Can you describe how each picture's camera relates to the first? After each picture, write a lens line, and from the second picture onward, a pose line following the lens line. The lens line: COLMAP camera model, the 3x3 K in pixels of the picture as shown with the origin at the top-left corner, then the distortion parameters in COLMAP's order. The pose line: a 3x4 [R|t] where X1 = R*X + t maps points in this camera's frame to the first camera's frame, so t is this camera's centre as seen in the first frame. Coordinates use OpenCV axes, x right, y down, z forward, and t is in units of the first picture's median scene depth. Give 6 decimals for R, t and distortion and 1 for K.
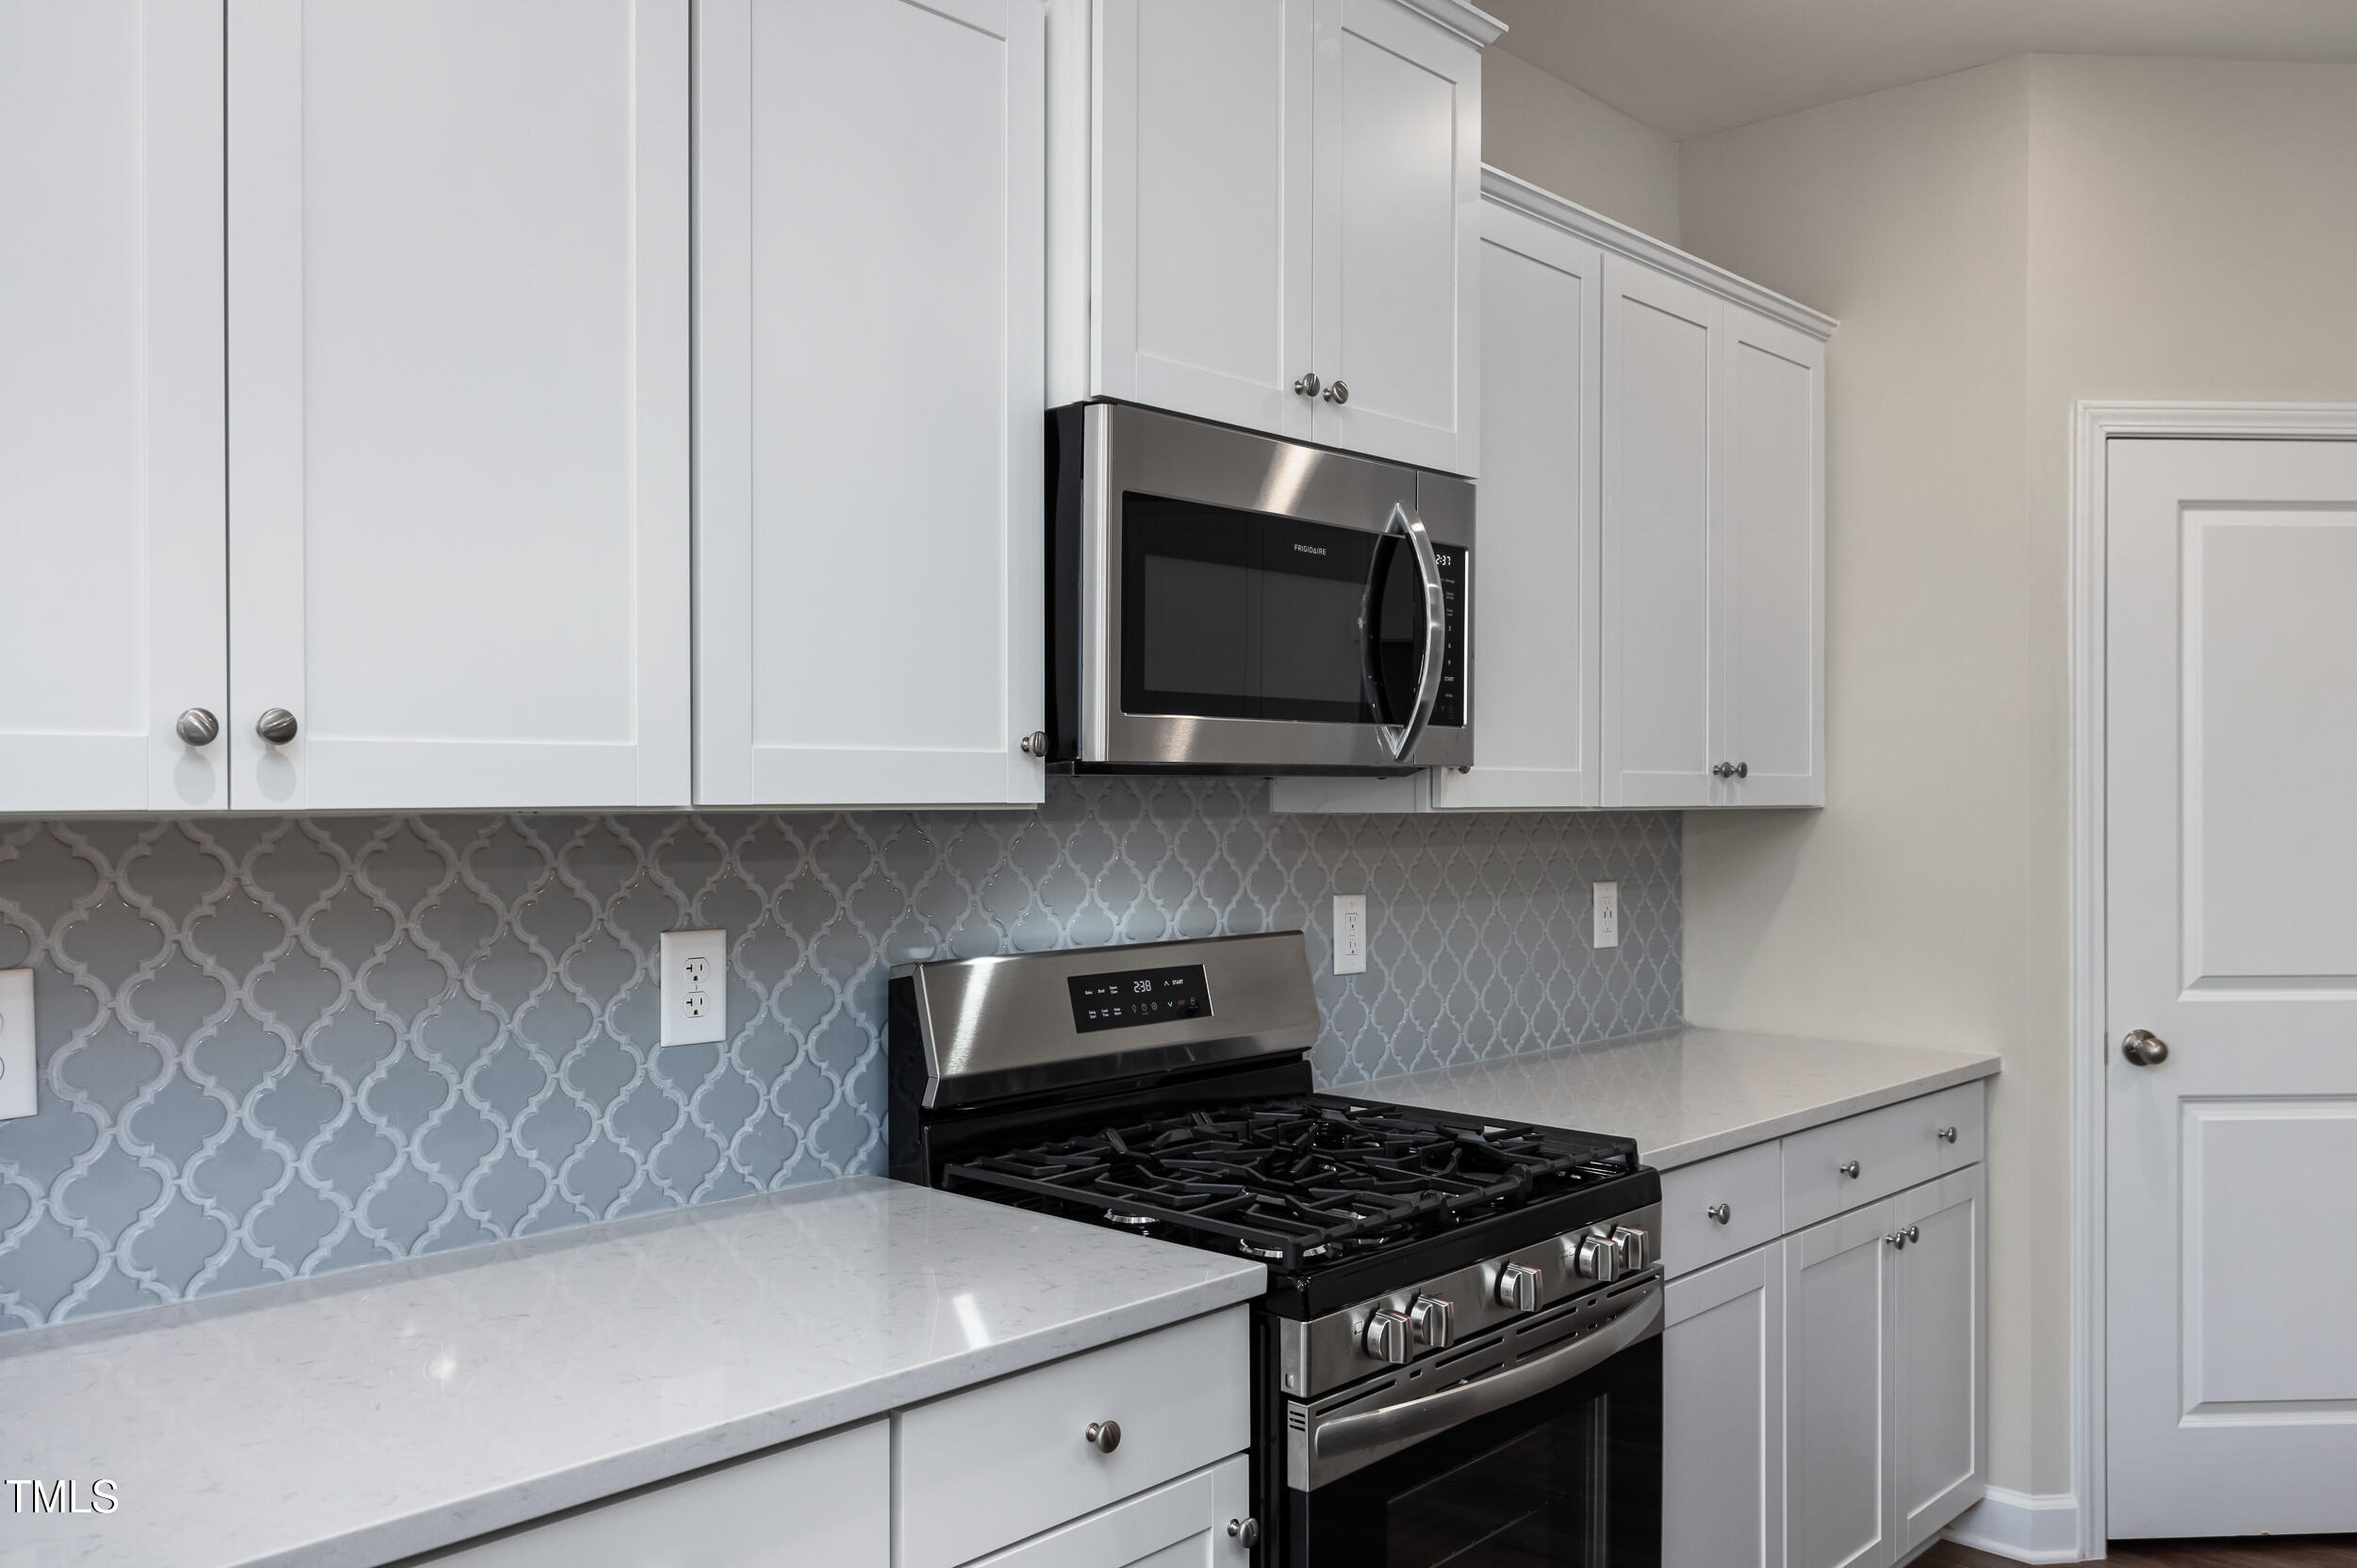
lens RADIAL K [[1824.7, 0, 1163.8], [0, 1824.7, 797.3], [0, 0, 1]] dist [-0.007997, 0.000076]
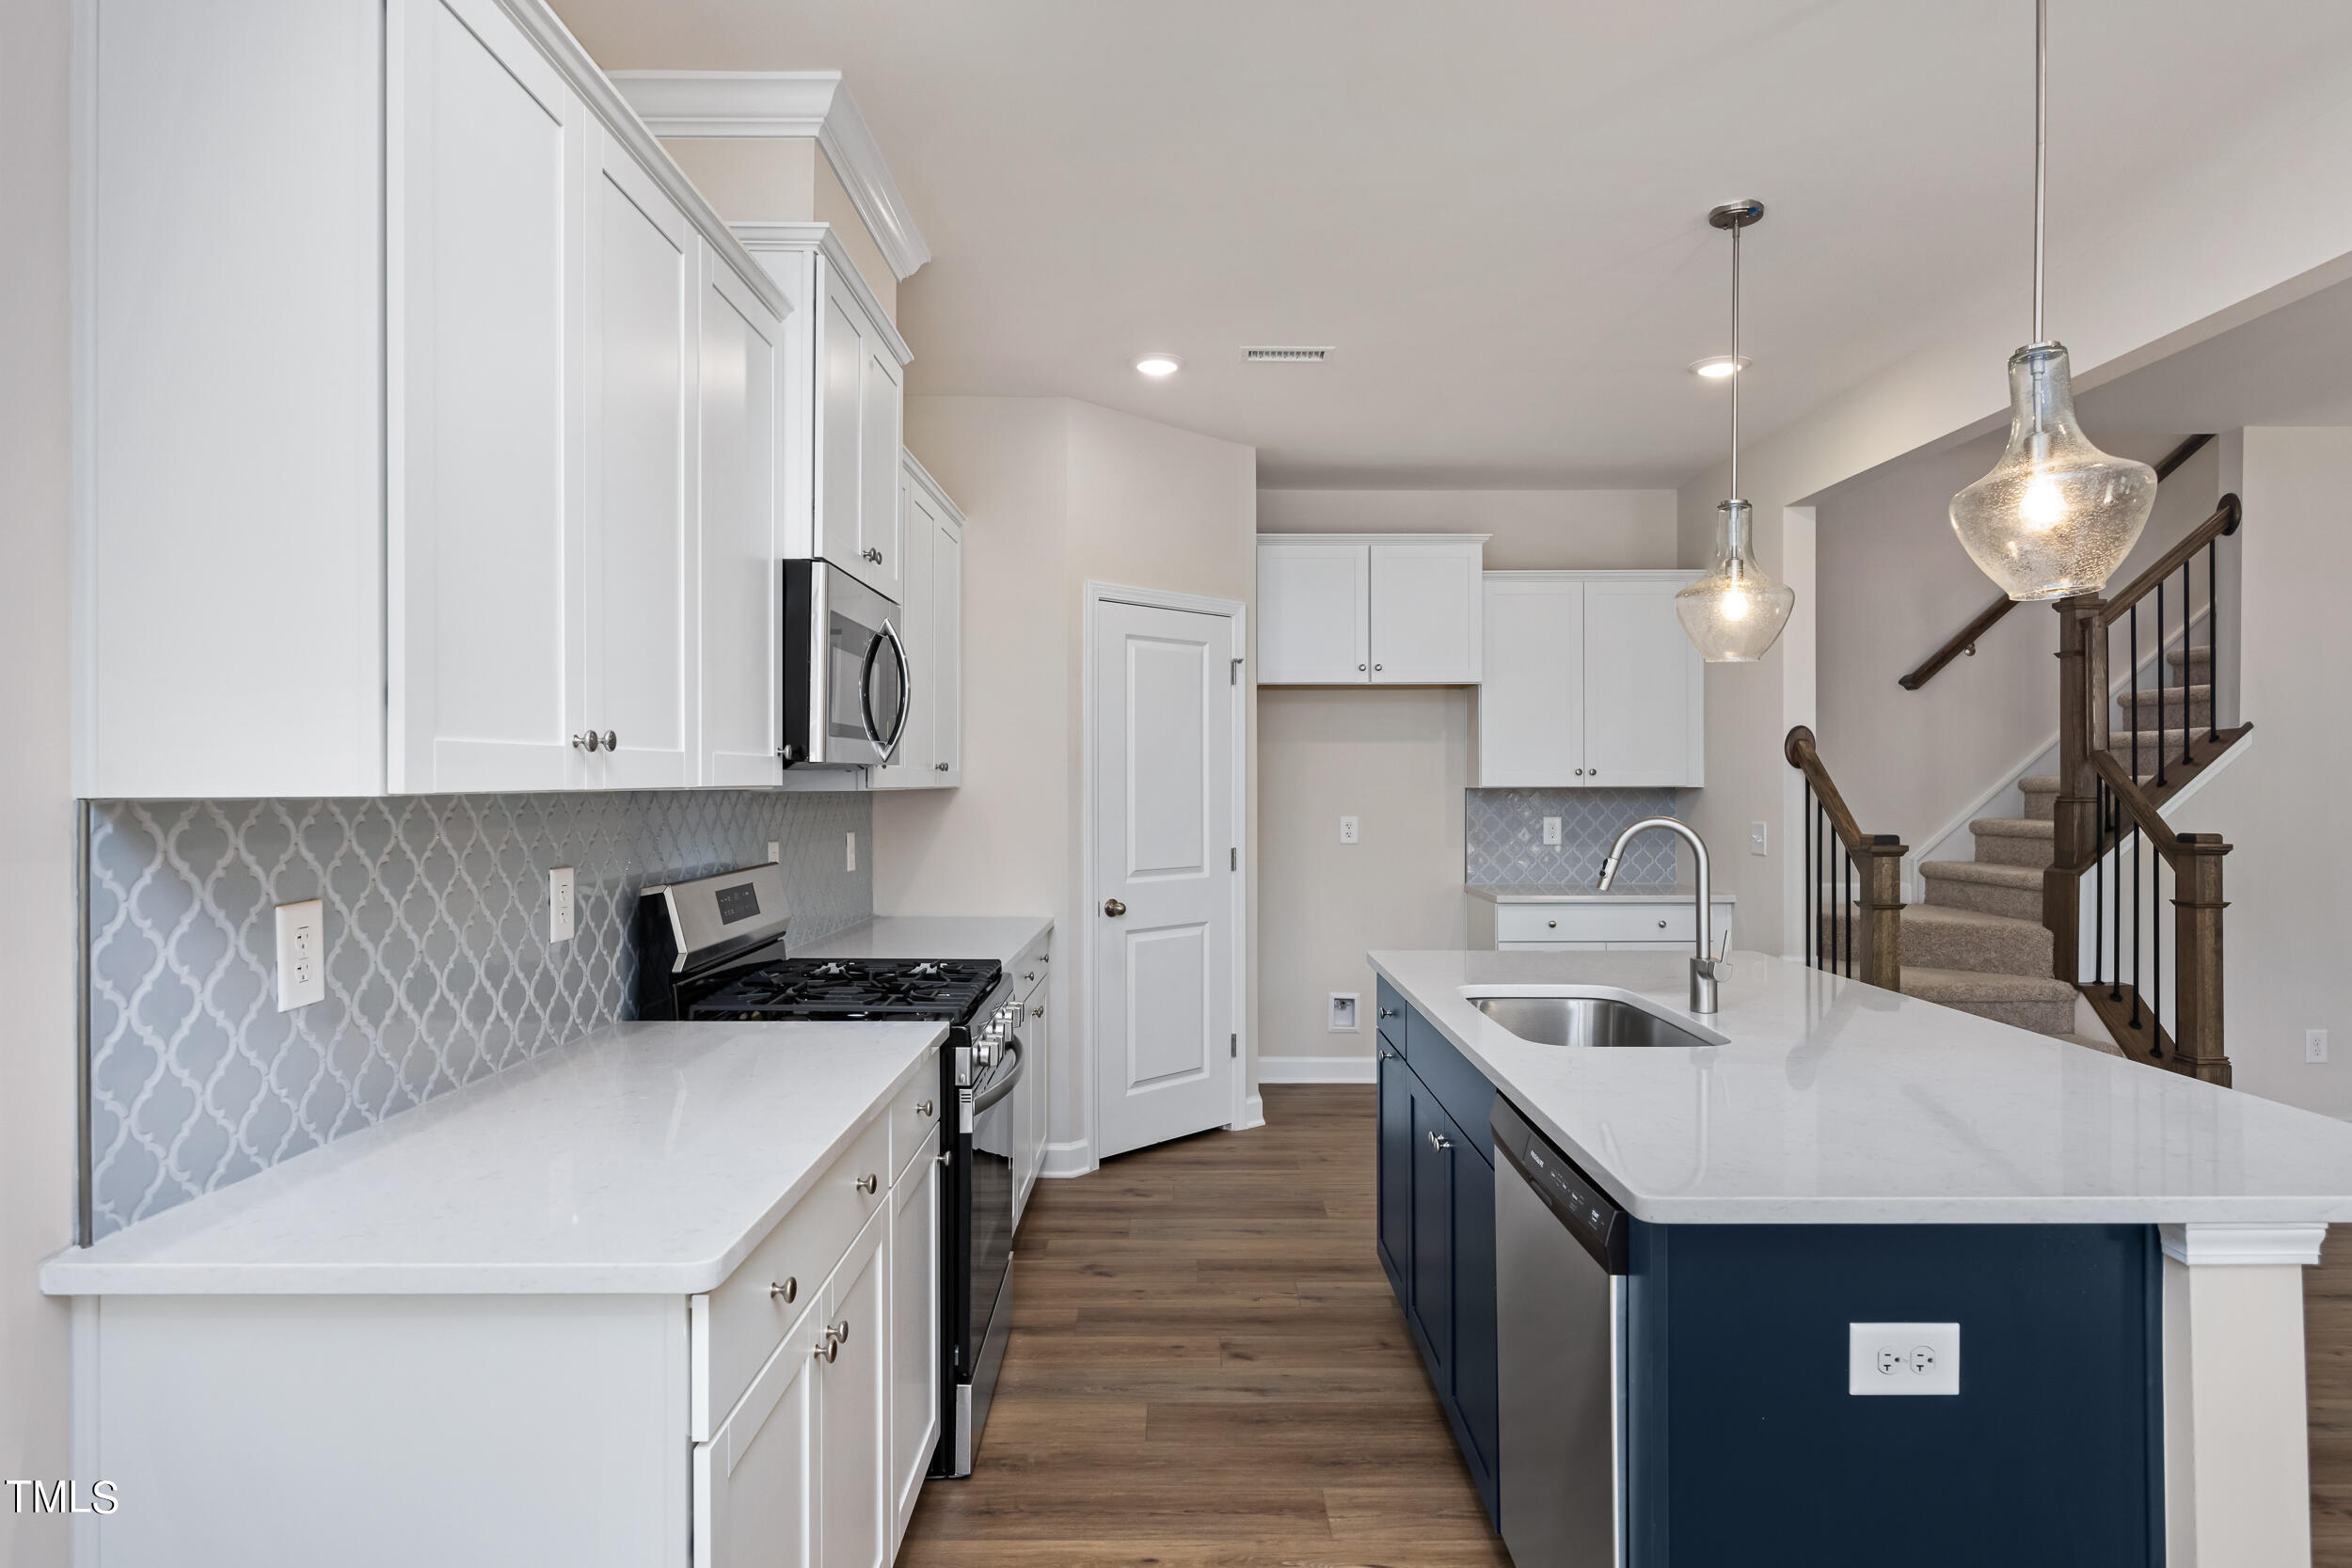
lens RADIAL K [[1340.5, 0, 1177.3], [0, 1340.5, 774.1], [0, 0, 1]] dist [0.004444, -0.004340]
pose [[0.733111, 0.004345, 0.680095, -0.617094], [-0.000873, 0.999985, -0.005447, -0.000886], [-0.680108, 0.003399, 0.733104, -0.184815]]
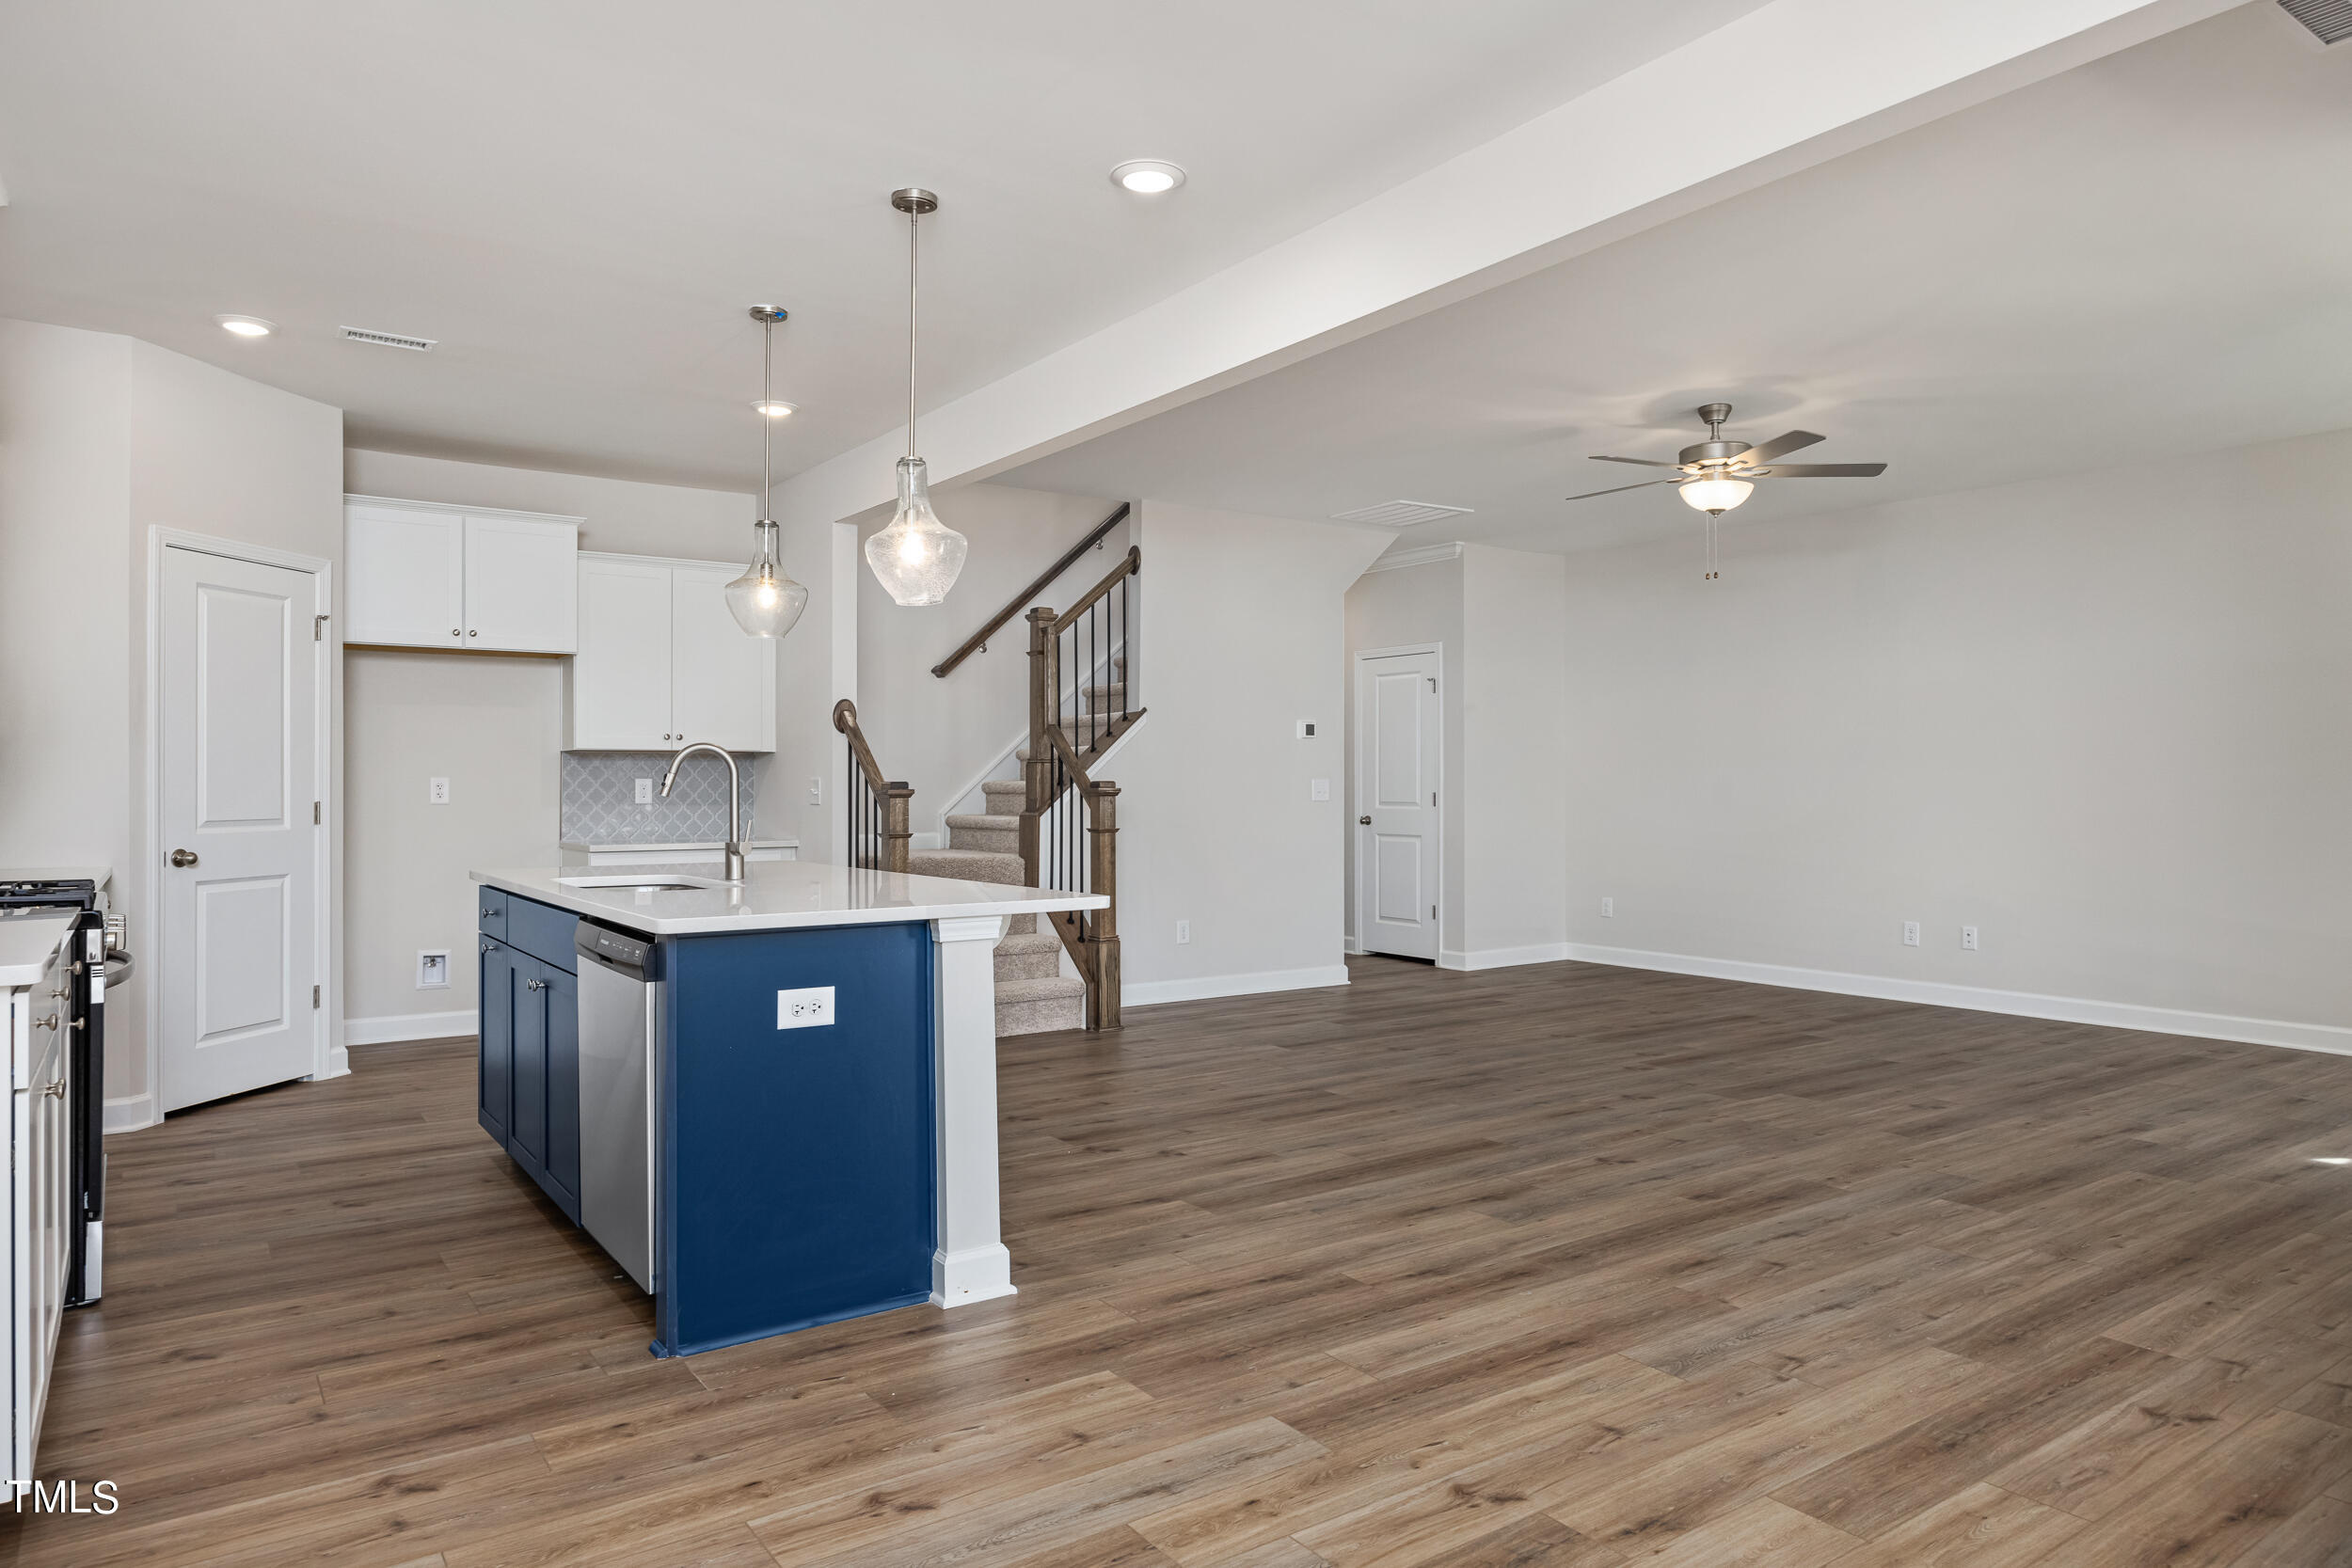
lens RADIAL K [[1462.4, 0, 1185.0], [0, 1462.4, 781.6], [0, 0, 1]] dist [-0.004798, 0.003895]
pose [[0.207768, 0.002696, 0.978174, -1.184899], [-0.001495, 0.999996, -0.002438, 0.086578], [-0.978177, -0.000956, 0.207771, -0.591146]]
